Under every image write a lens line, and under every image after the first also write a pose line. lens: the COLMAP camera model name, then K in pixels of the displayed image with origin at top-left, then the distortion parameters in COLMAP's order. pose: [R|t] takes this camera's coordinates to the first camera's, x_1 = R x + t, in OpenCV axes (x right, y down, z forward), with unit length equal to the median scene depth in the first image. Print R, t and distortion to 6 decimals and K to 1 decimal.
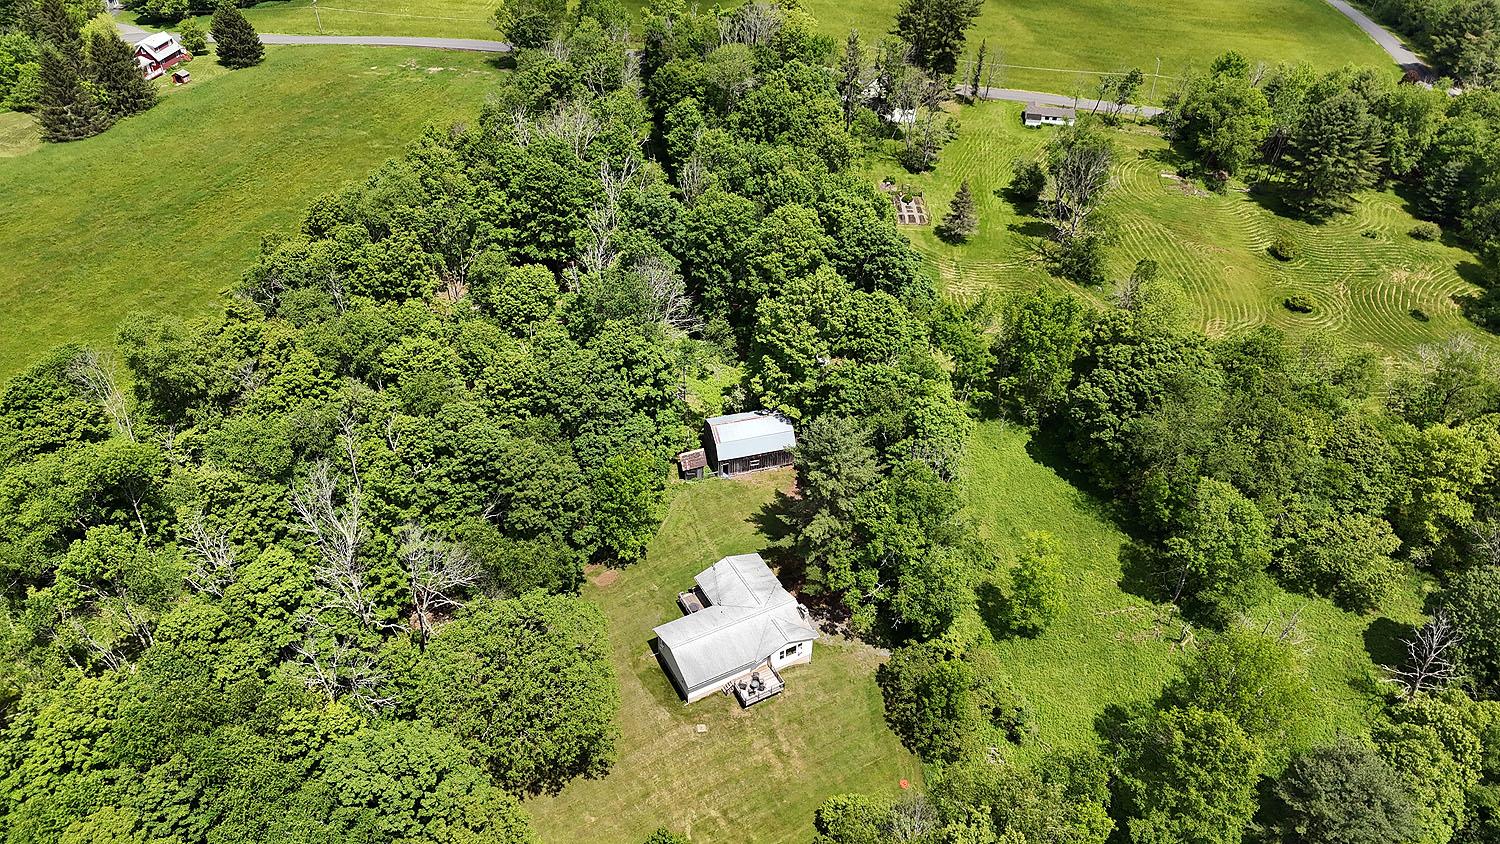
lens RADIAL K [[1090.0, 0, 743.0], [0, 1090.0, 424.7], [0, 0, 1]] dist [0.067095, -0.086825]
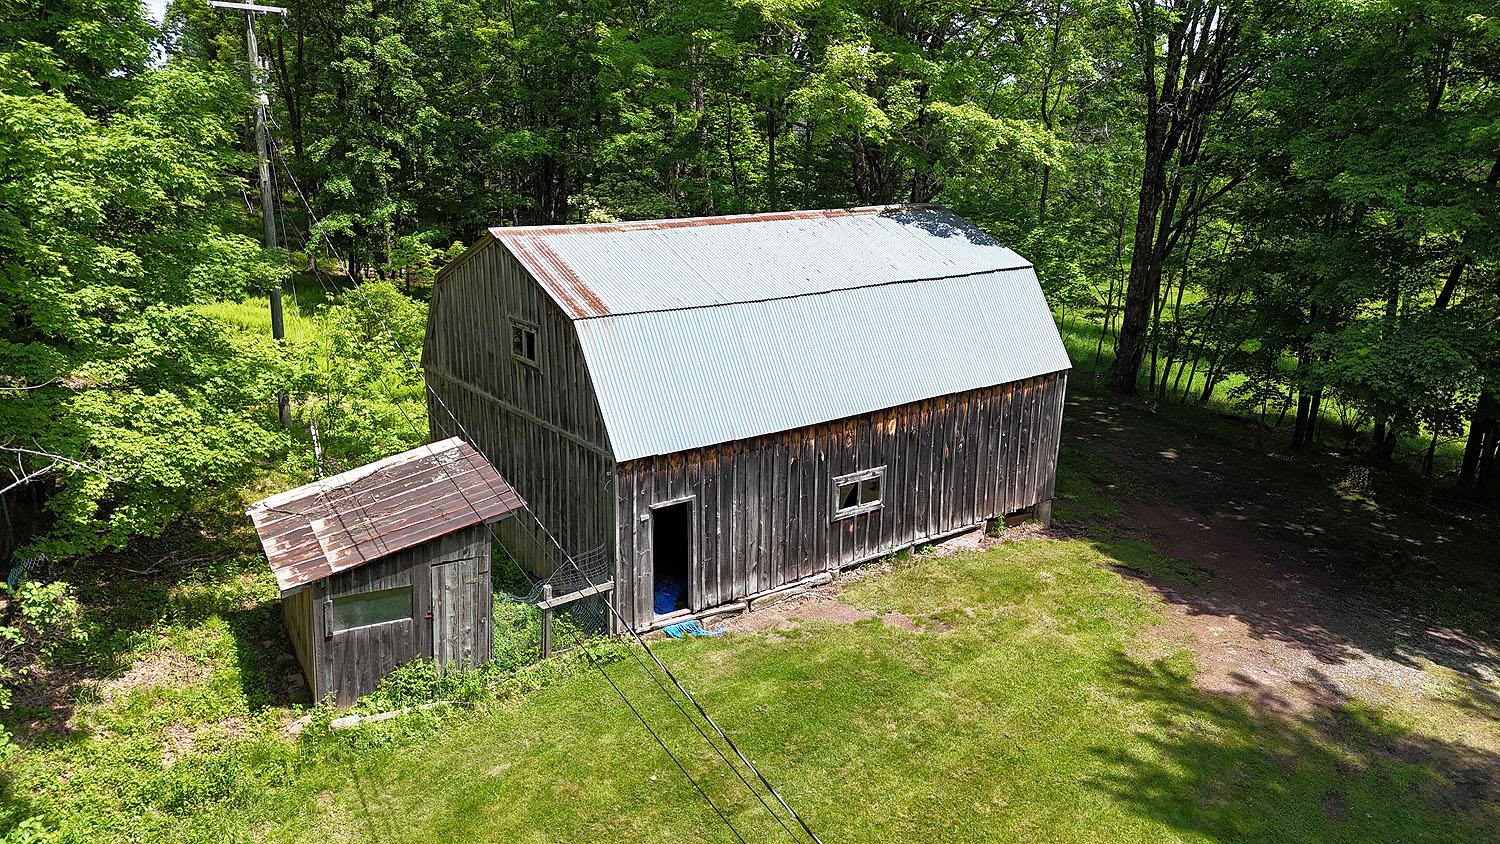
lens RADIAL K [[1090.0, 0, 743.0], [0, 1090.0, 424.7], [0, 0, 1]] dist [0.067095, -0.086825]
pose [[0.936130, -0.095764, 0.338364, -0.051876], [0.216343, 0.915401, -0.339464, 0.076359], [-0.277231, 0.390986, 0.877652, 0.960295]]
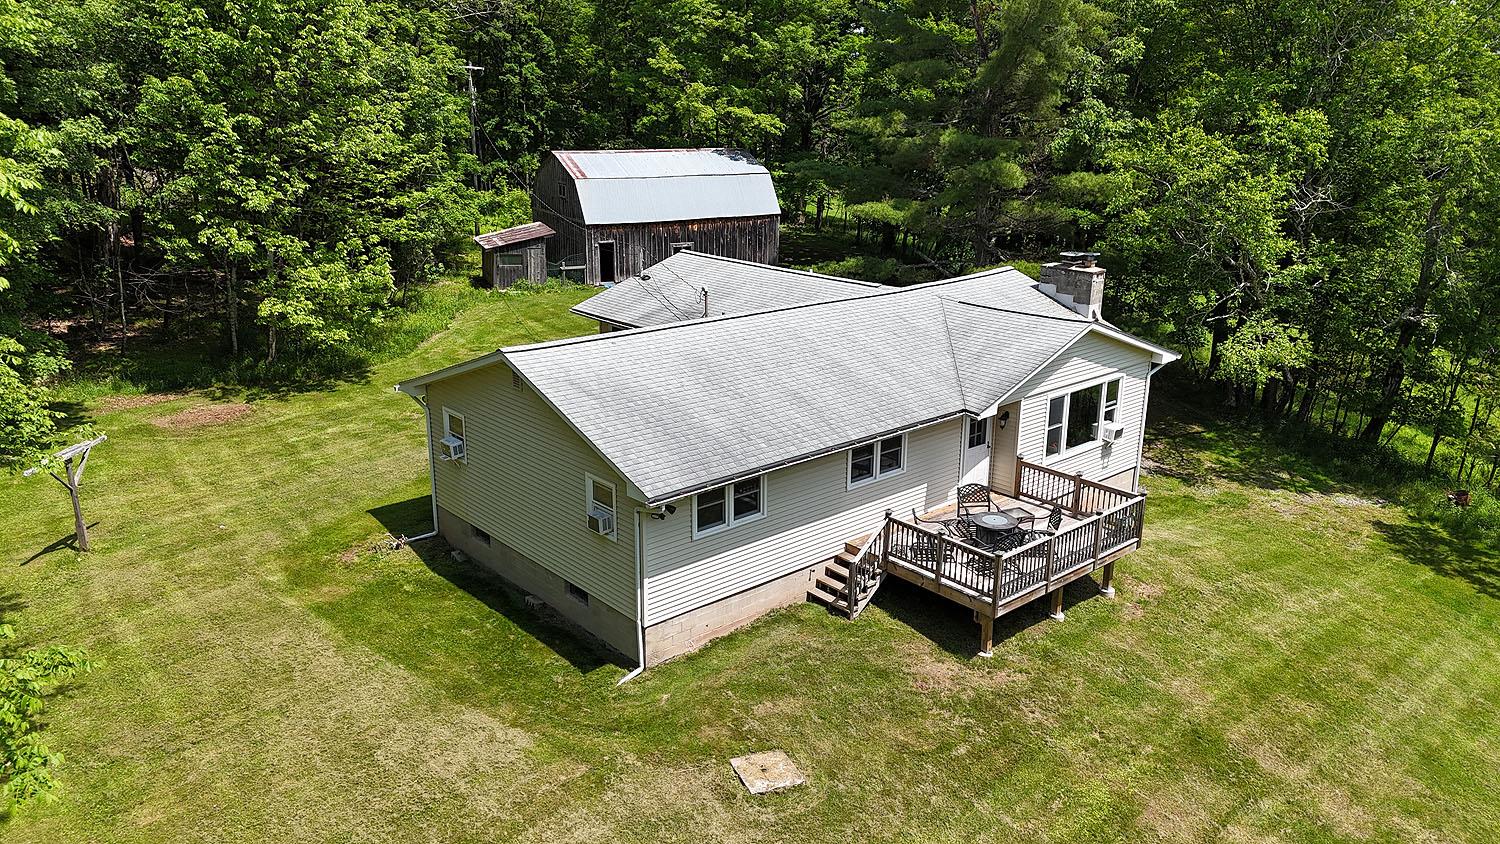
lens RADIAL K [[1090.0, 0, 743.0], [0, 1090.0, 424.7], [0, 0, 1]] dist [0.067095, -0.086825]
pose [[0.973495, -0.066357, 0.218869, -0.059575], [0.140324, 0.928985, -0.342486, 0.243764], [-0.180600, 0.364121, 0.913674, 0.732670]]
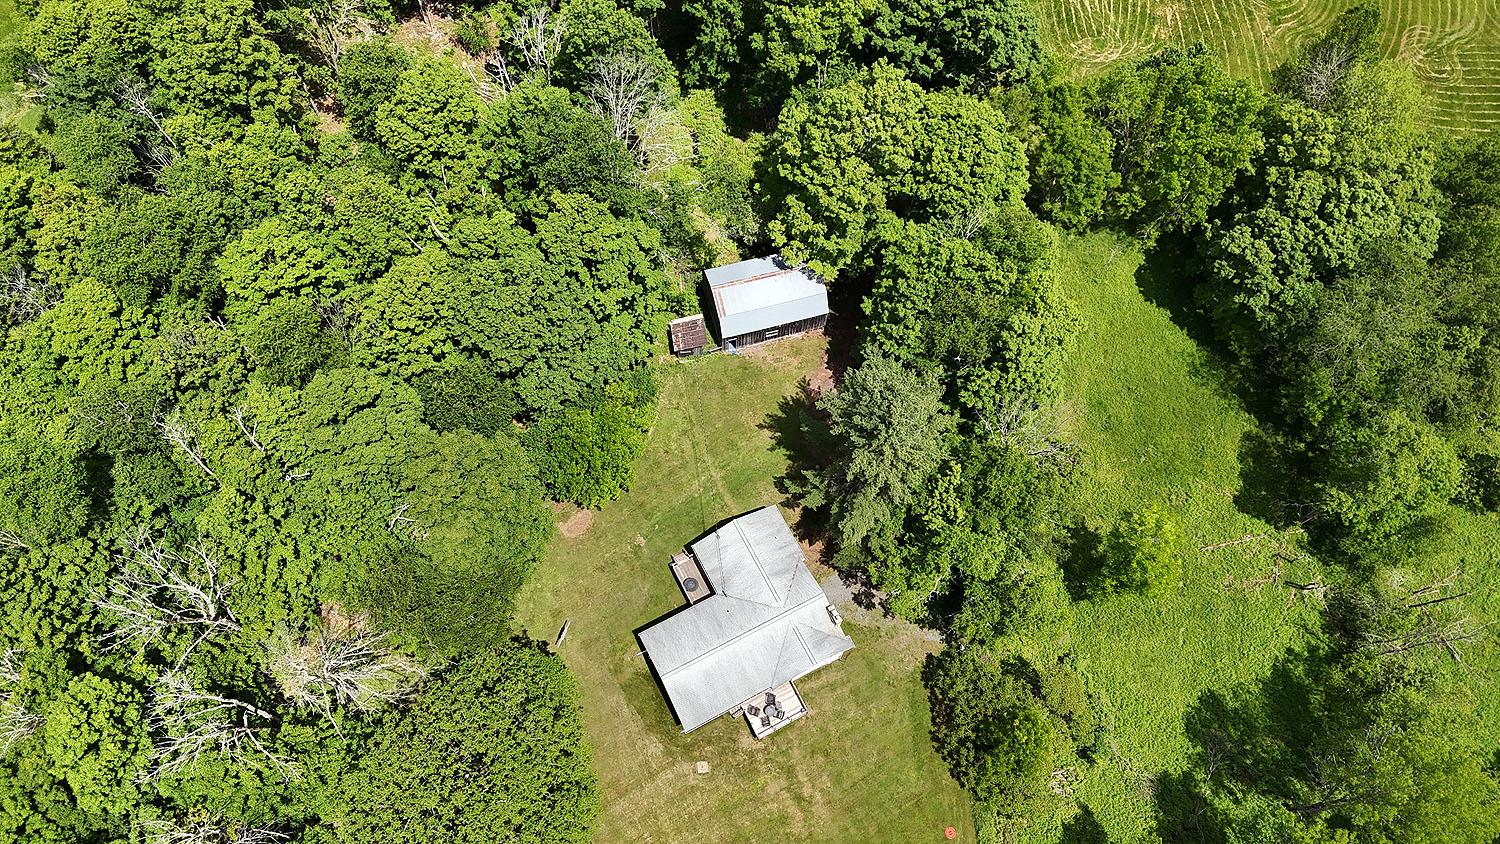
lens RADIAL K [[1090.0, 0, 743.0], [0, 1090.0, 424.7], [0, 0, 1]] dist [0.067095, -0.086825]
pose [[0.999929, 0.010358, 0.005845, -0.013432], [-0.011881, 0.892105, 0.451673, -0.264878], [-0.000536, -0.451710, 0.892164, 0.342600]]
